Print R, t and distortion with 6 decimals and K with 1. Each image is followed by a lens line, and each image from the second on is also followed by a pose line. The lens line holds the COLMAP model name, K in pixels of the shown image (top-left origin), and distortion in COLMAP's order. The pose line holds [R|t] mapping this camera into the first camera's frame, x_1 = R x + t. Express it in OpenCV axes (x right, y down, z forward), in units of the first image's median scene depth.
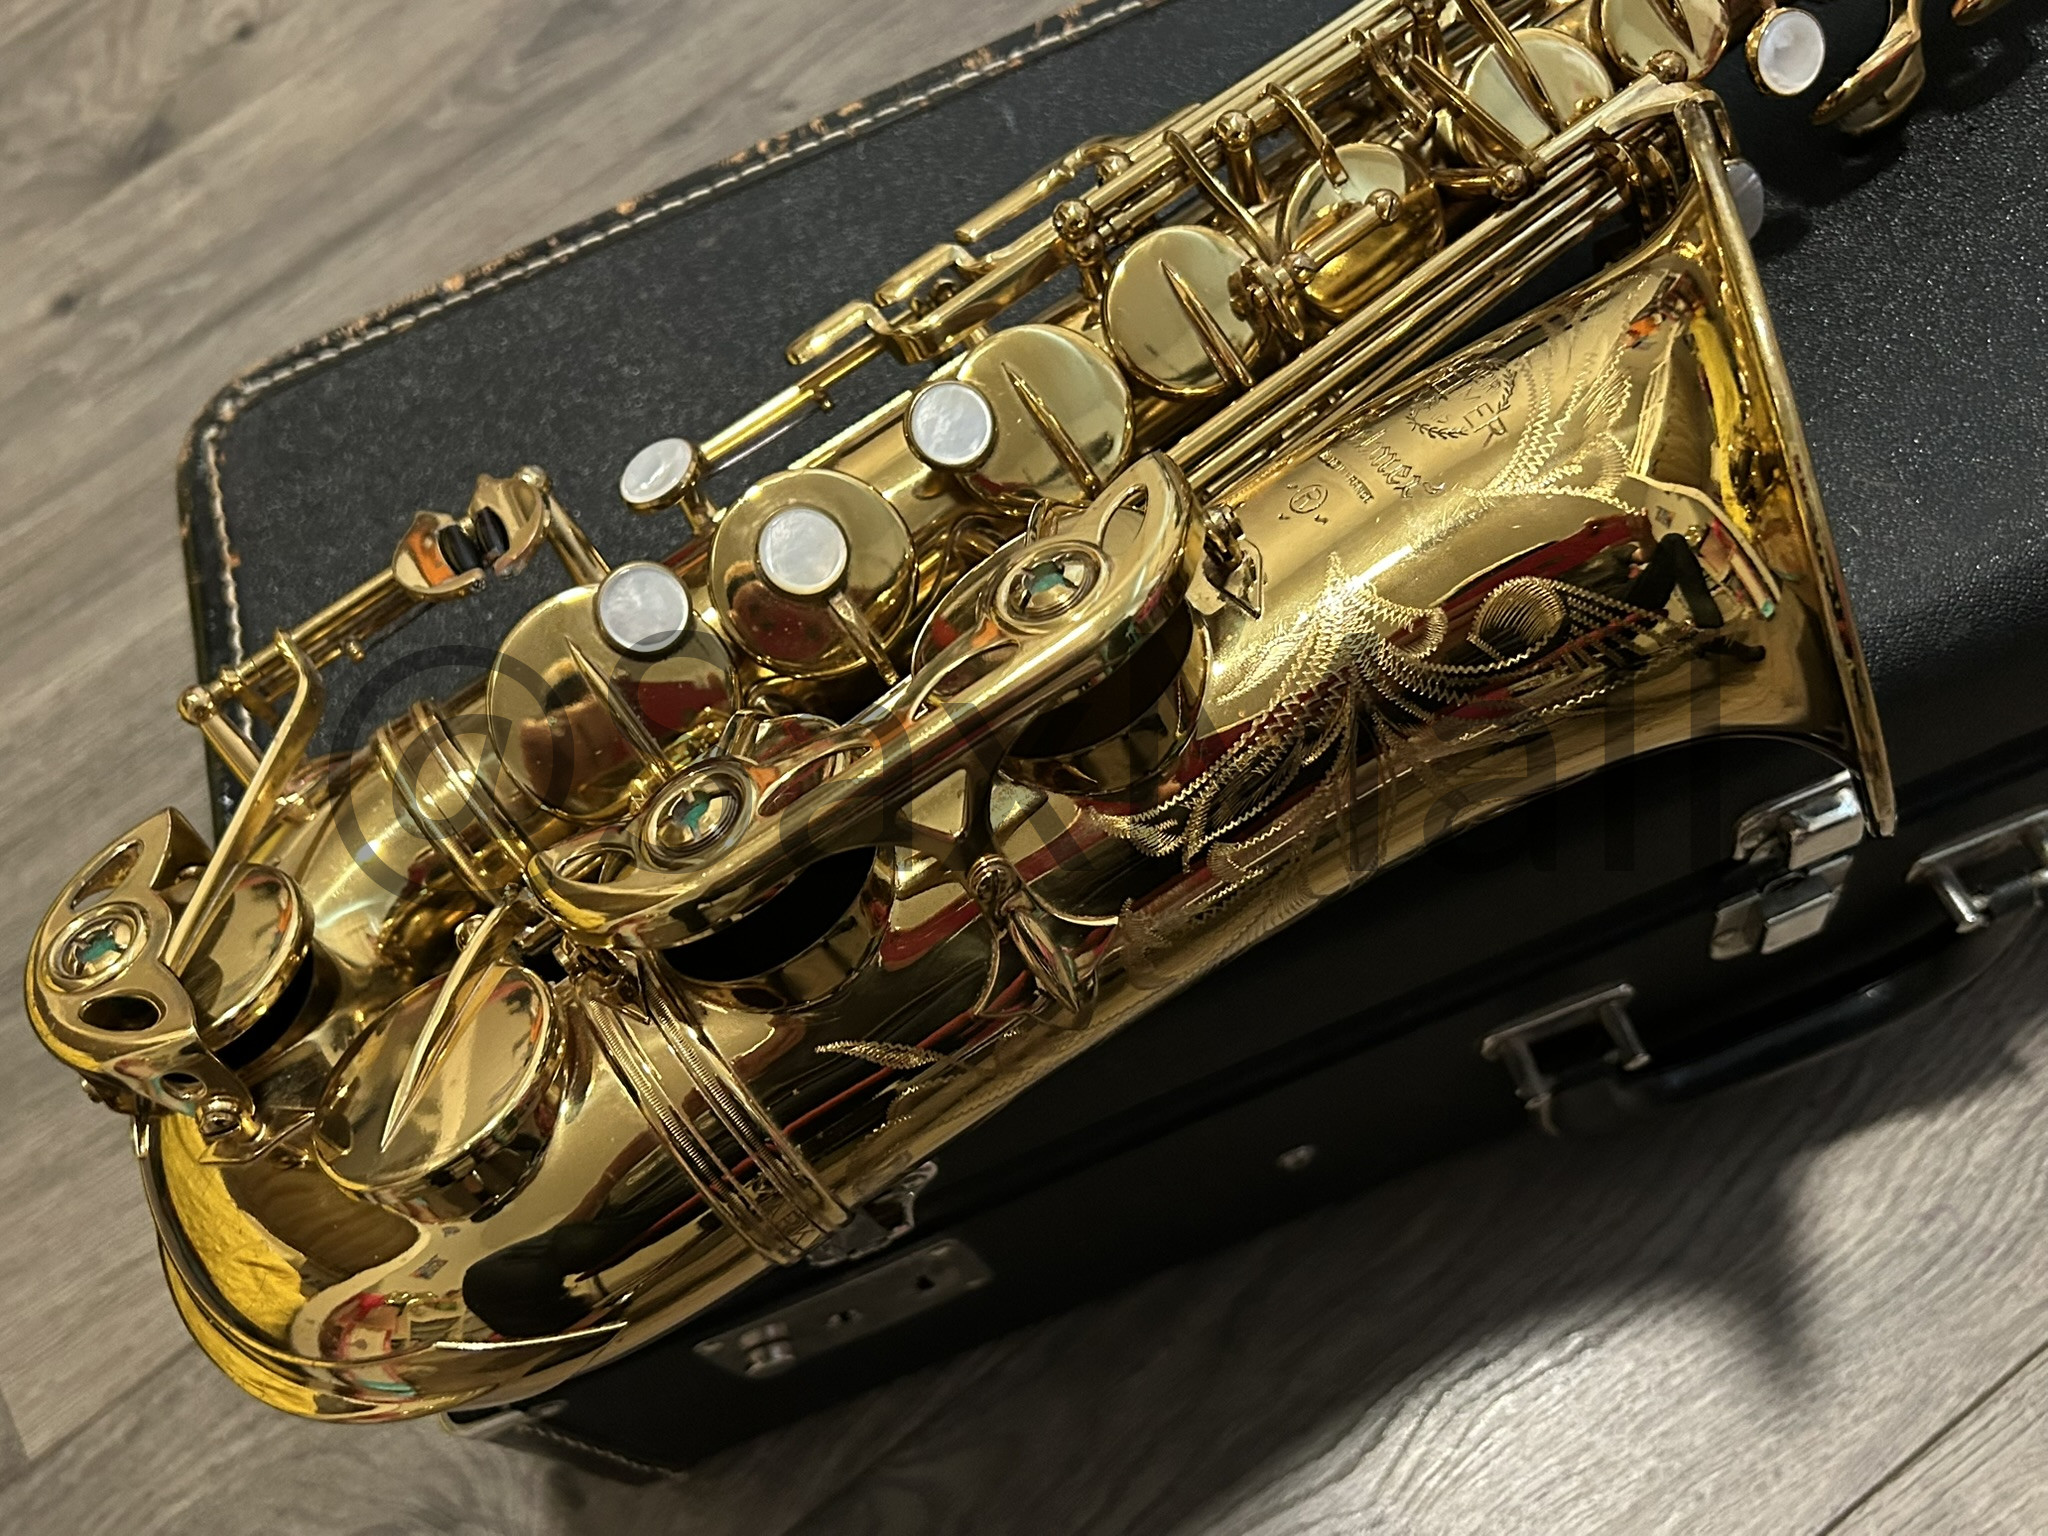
lens RADIAL K [[2004.7, 0, 998.2], [0, 2004.7, 770.1], [0, 0, 1]] dist [-0.001490, -0.007862]
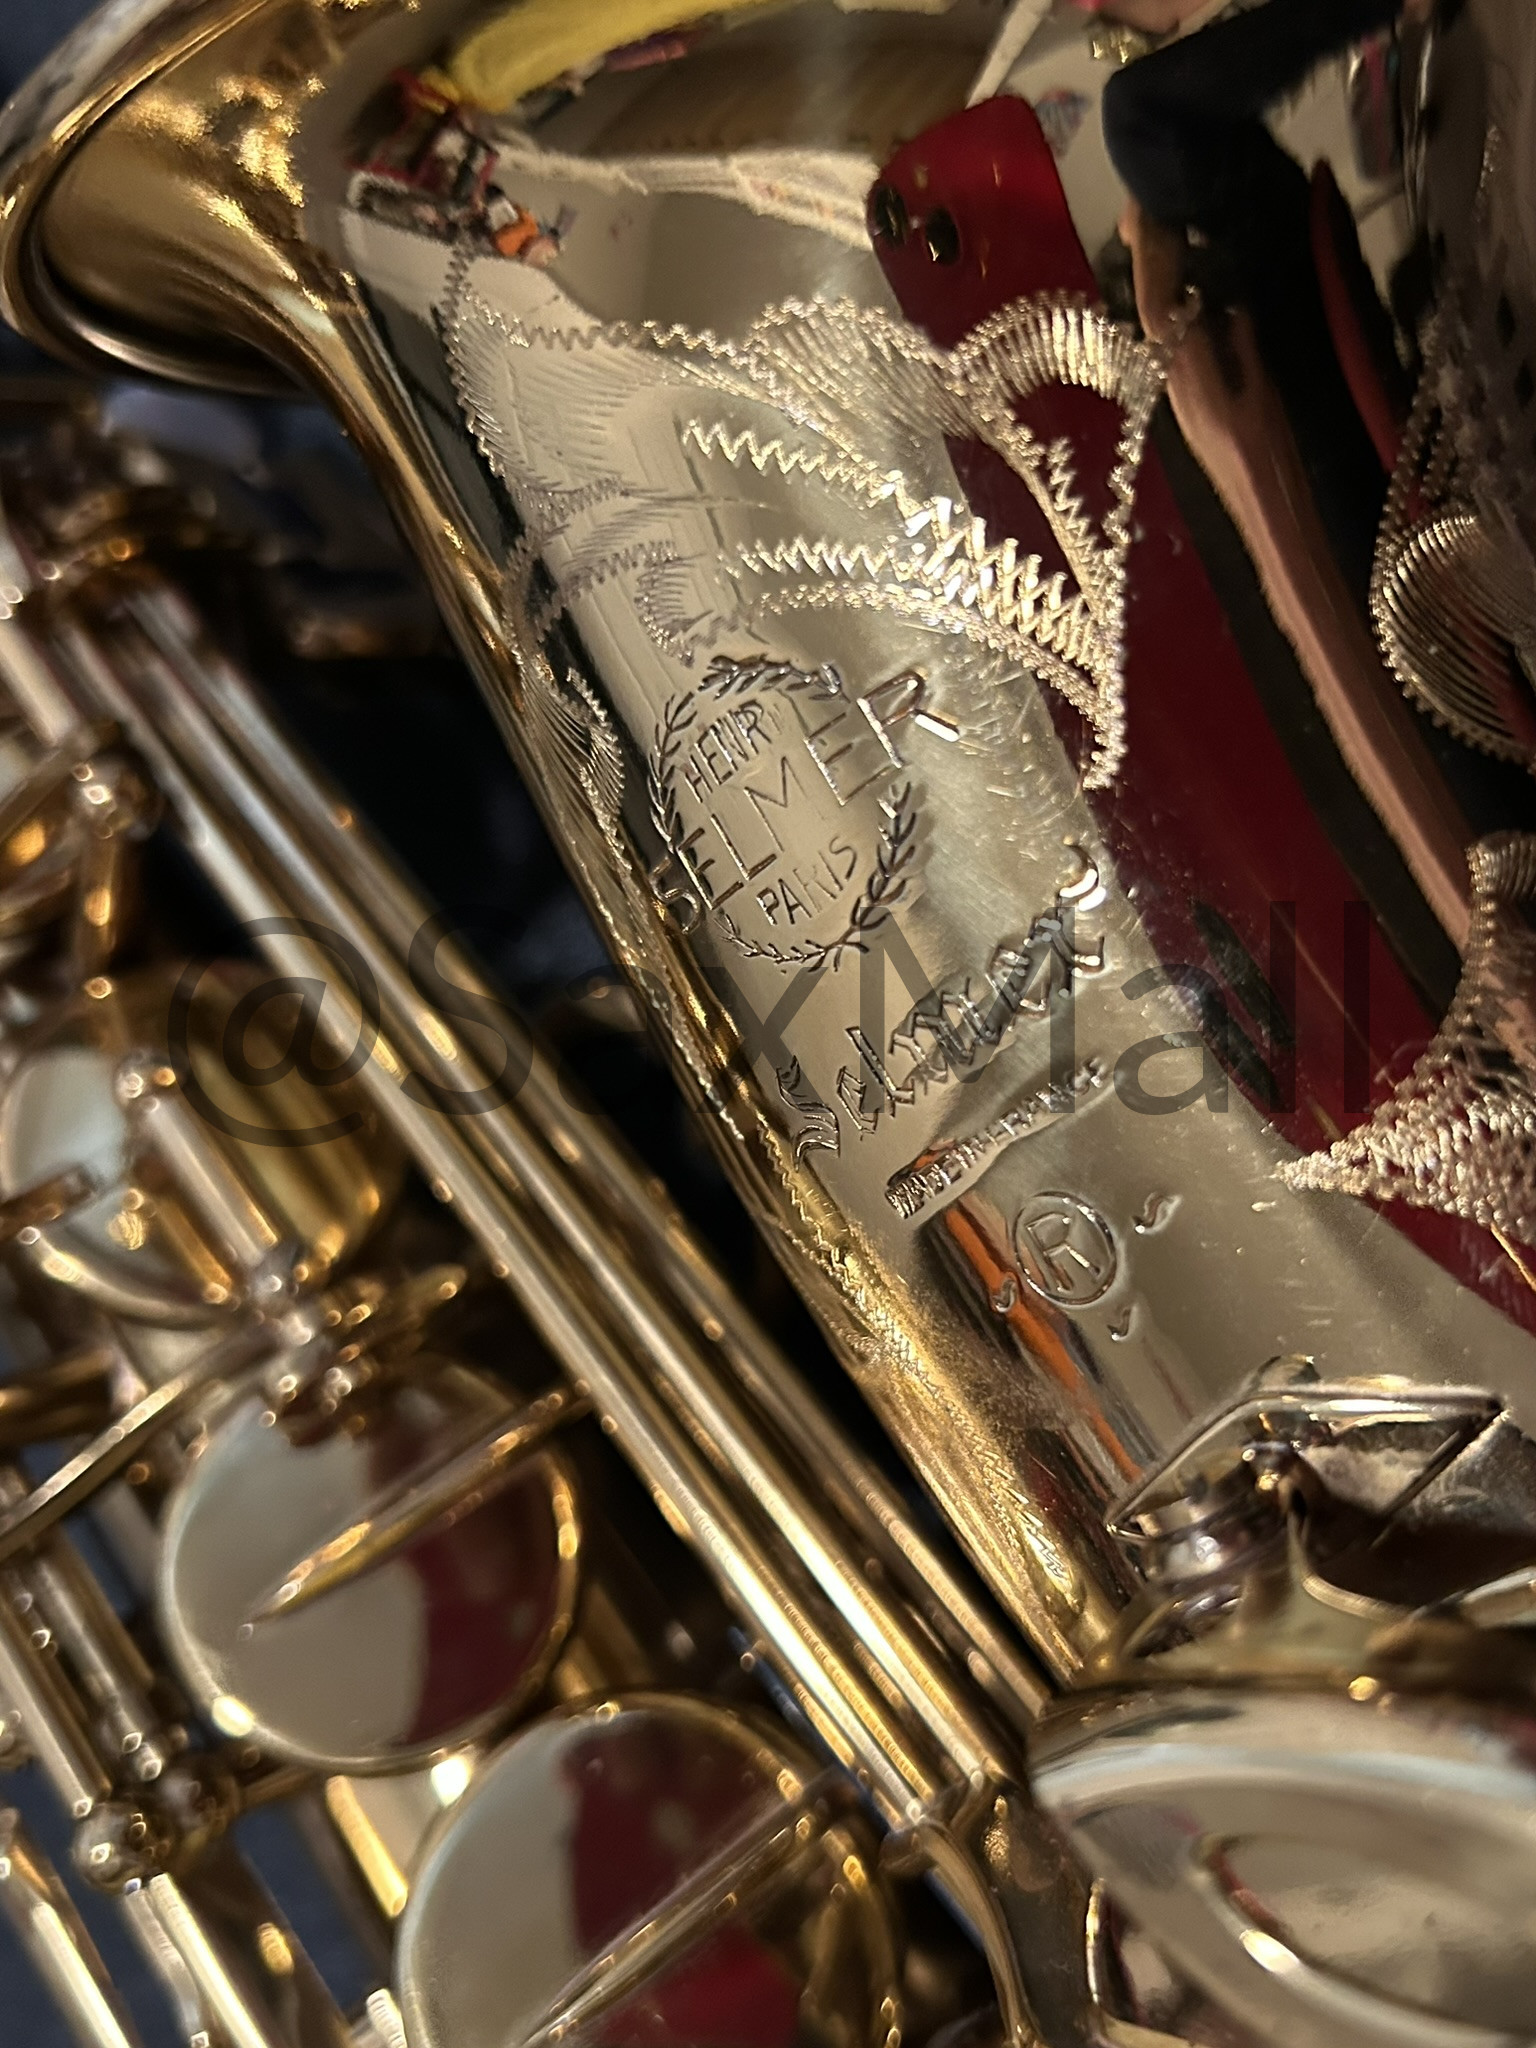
lens RADIAL K [[2016.2, 0, 768.0], [0, 2016.2, 1024.0], [0, 0, 1]] dist [-0.004598, -0.009386]
pose [[-0.012662, -0.963349, 0.267951, 0.062877], [0.997588, 0.006121, 0.069145, -0.127521], [-0.068250, 0.268180, 0.960948, 0.409298]]
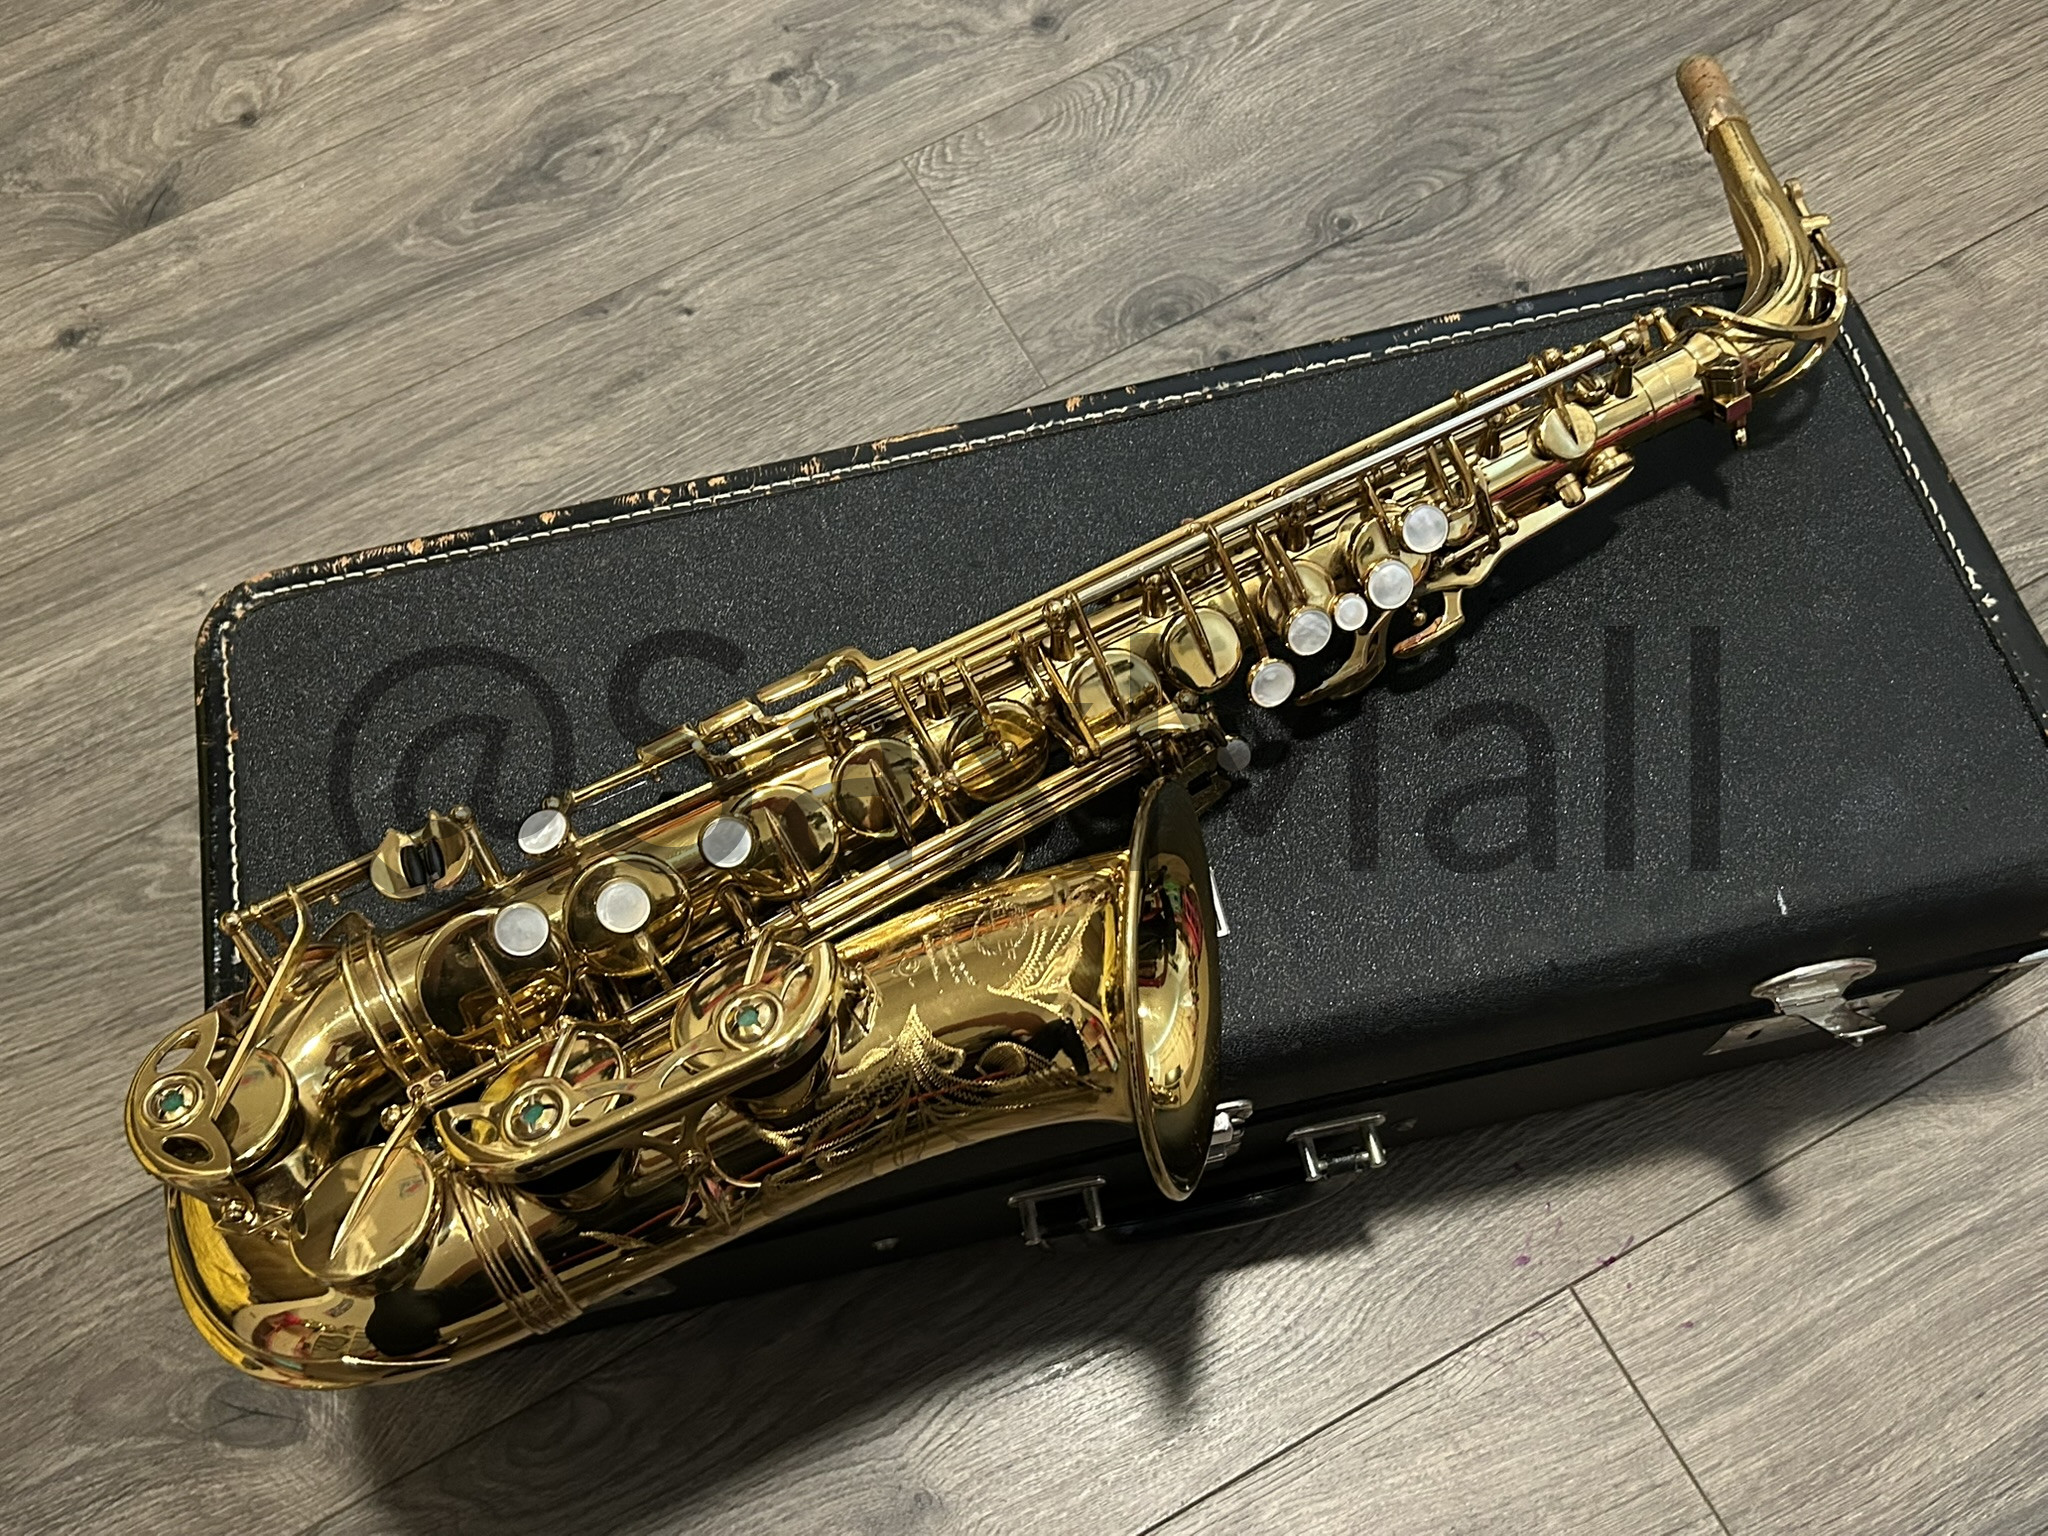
lens RADIAL K [[1951.2, 0, 1002.3], [0, 1951.2, 805.2], [0, 0, 1]] dist [0.015798, -0.018263]
pose [[0.979181, 0.170488, 0.110170, 0.012757], [-0.181212, 0.978750, 0.095976, -0.279615], [-0.091466, -0.113942, 0.989268, -0.432570]]
